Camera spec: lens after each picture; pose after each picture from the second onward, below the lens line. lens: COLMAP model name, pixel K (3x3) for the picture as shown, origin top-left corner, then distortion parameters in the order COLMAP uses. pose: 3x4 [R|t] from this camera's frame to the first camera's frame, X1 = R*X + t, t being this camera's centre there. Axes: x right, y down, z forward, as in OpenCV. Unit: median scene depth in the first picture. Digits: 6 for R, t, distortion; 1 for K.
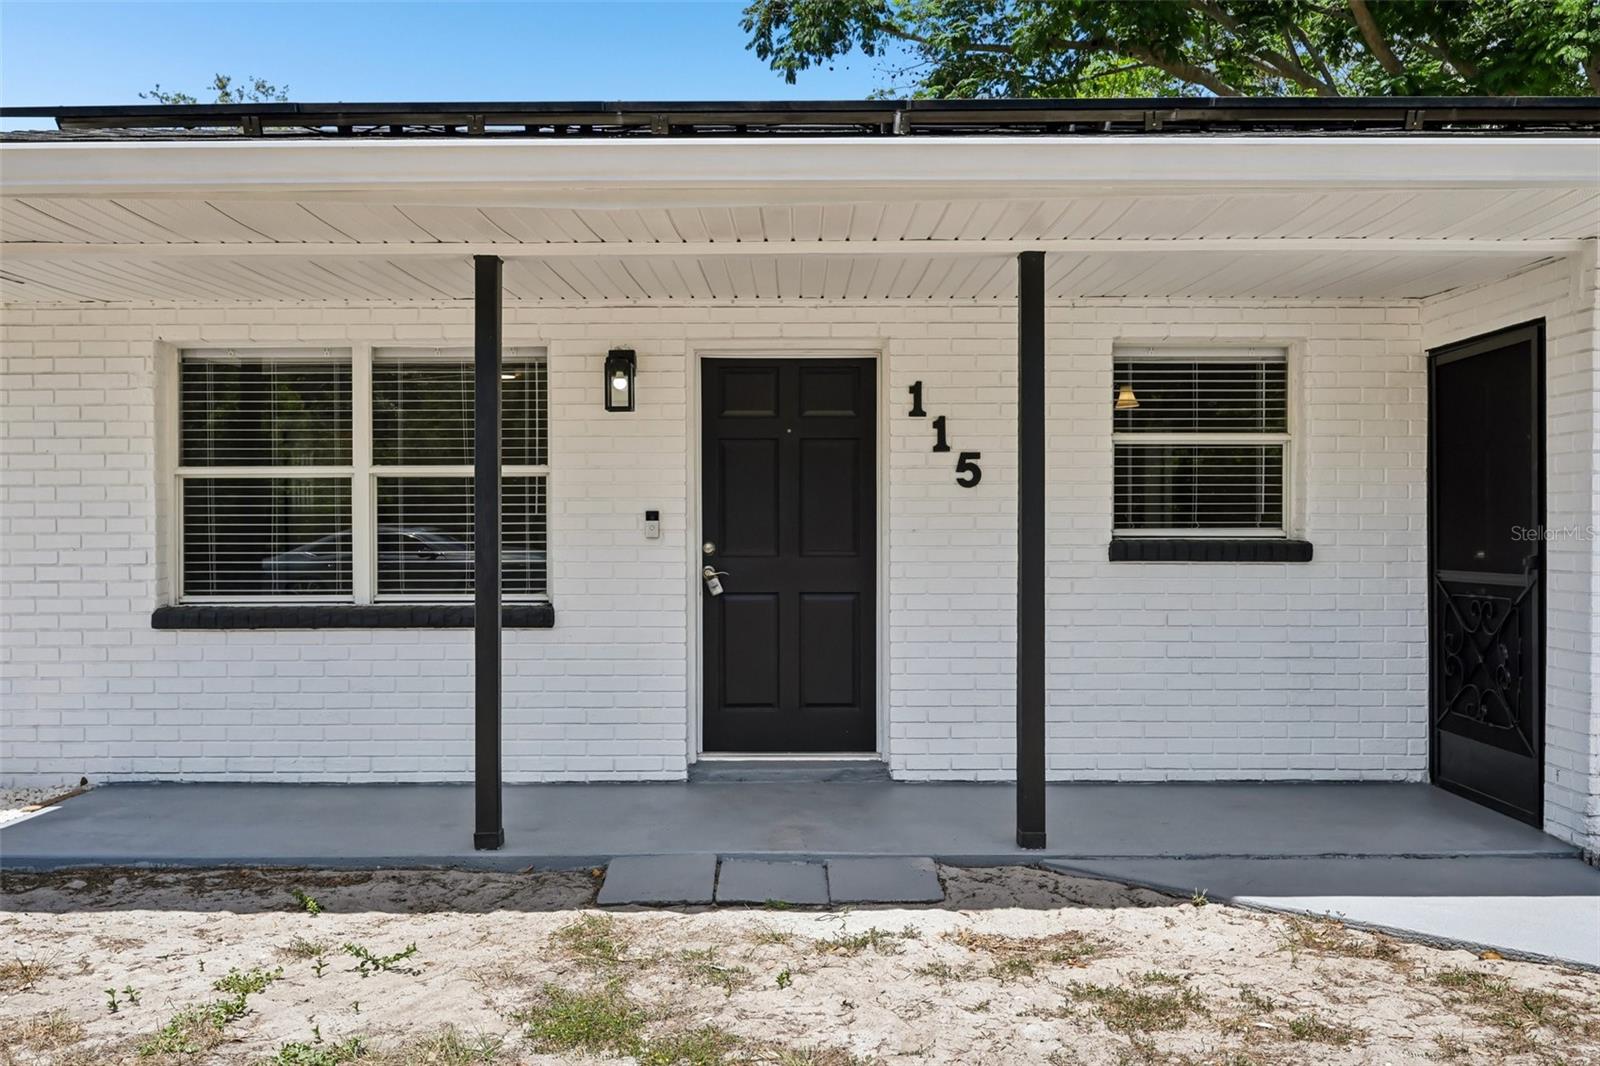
lens RADIAL K [[1267.0, 0, 787.8], [0, 1267.0, 560.0], [0, 0, 1]] dist [-0.008483, 0.016371]
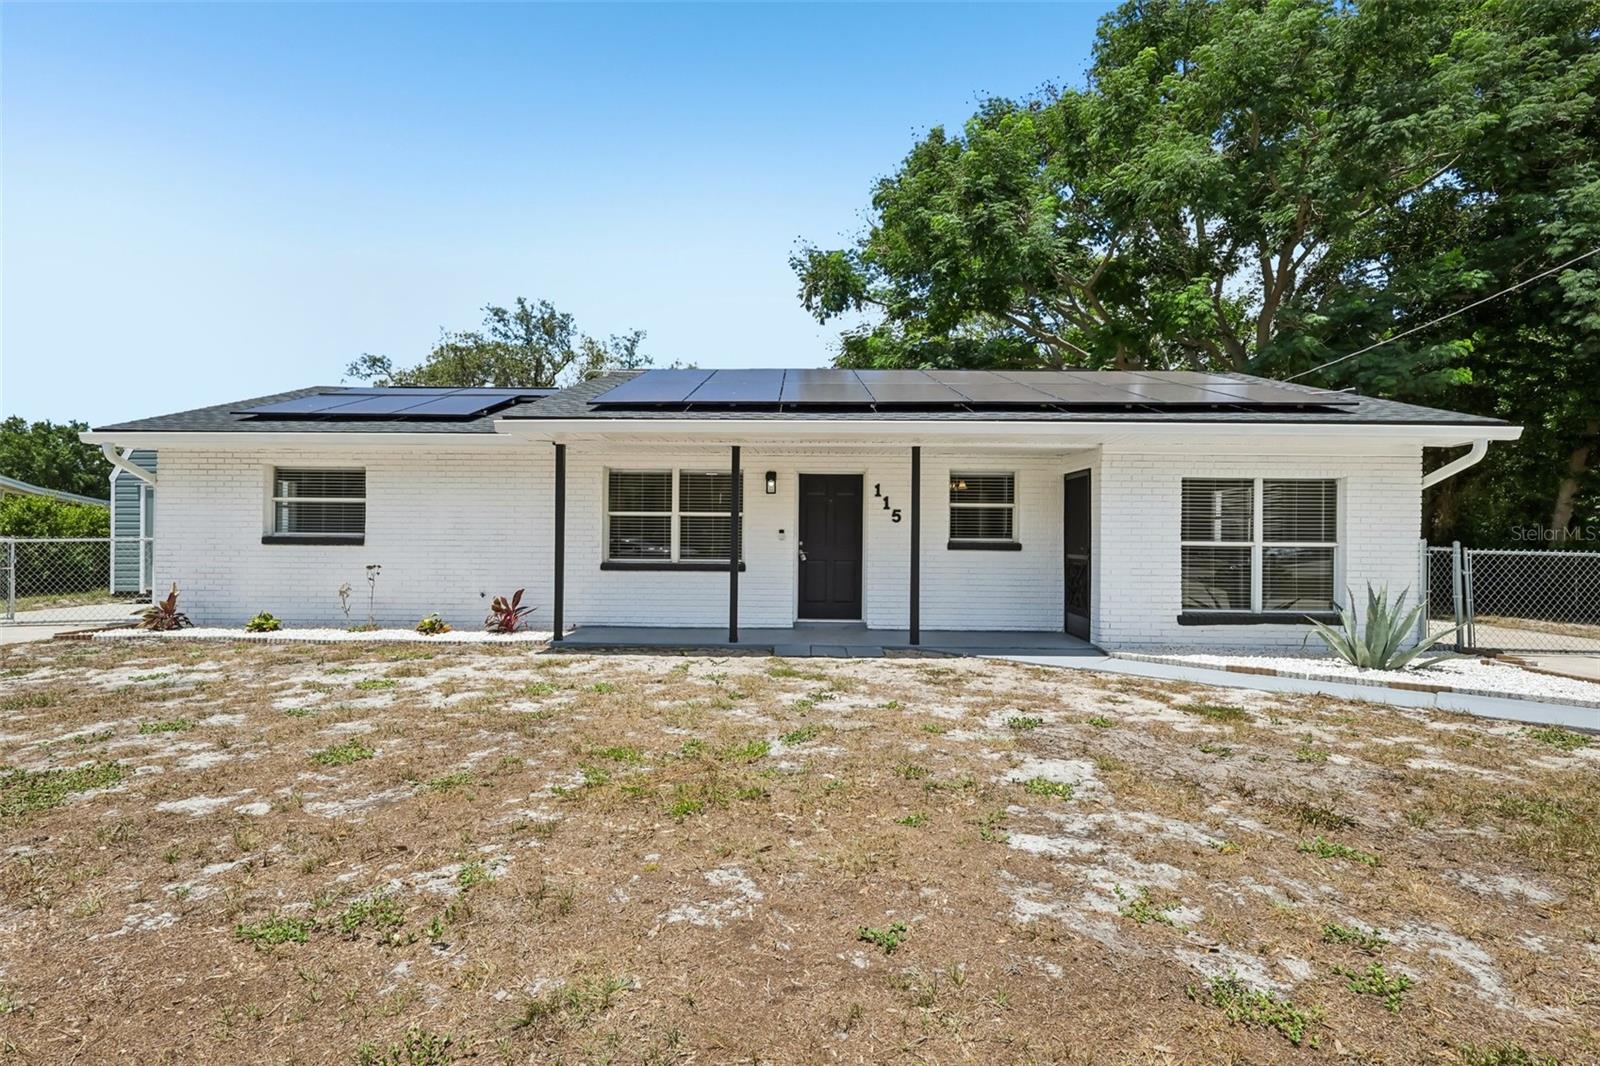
lens RADIAL K [[745.4, 0, 790.9], [0, 745.4, 539.2], [0, 0, 1]] dist [-0.000642, 0.000808]
pose [[0.999762, 0.010739, -0.019013, -0.055408], [-0.011038, 0.999816, -0.015691, 0.007470], [0.018841, 0.015897, 0.999696, -0.623102]]
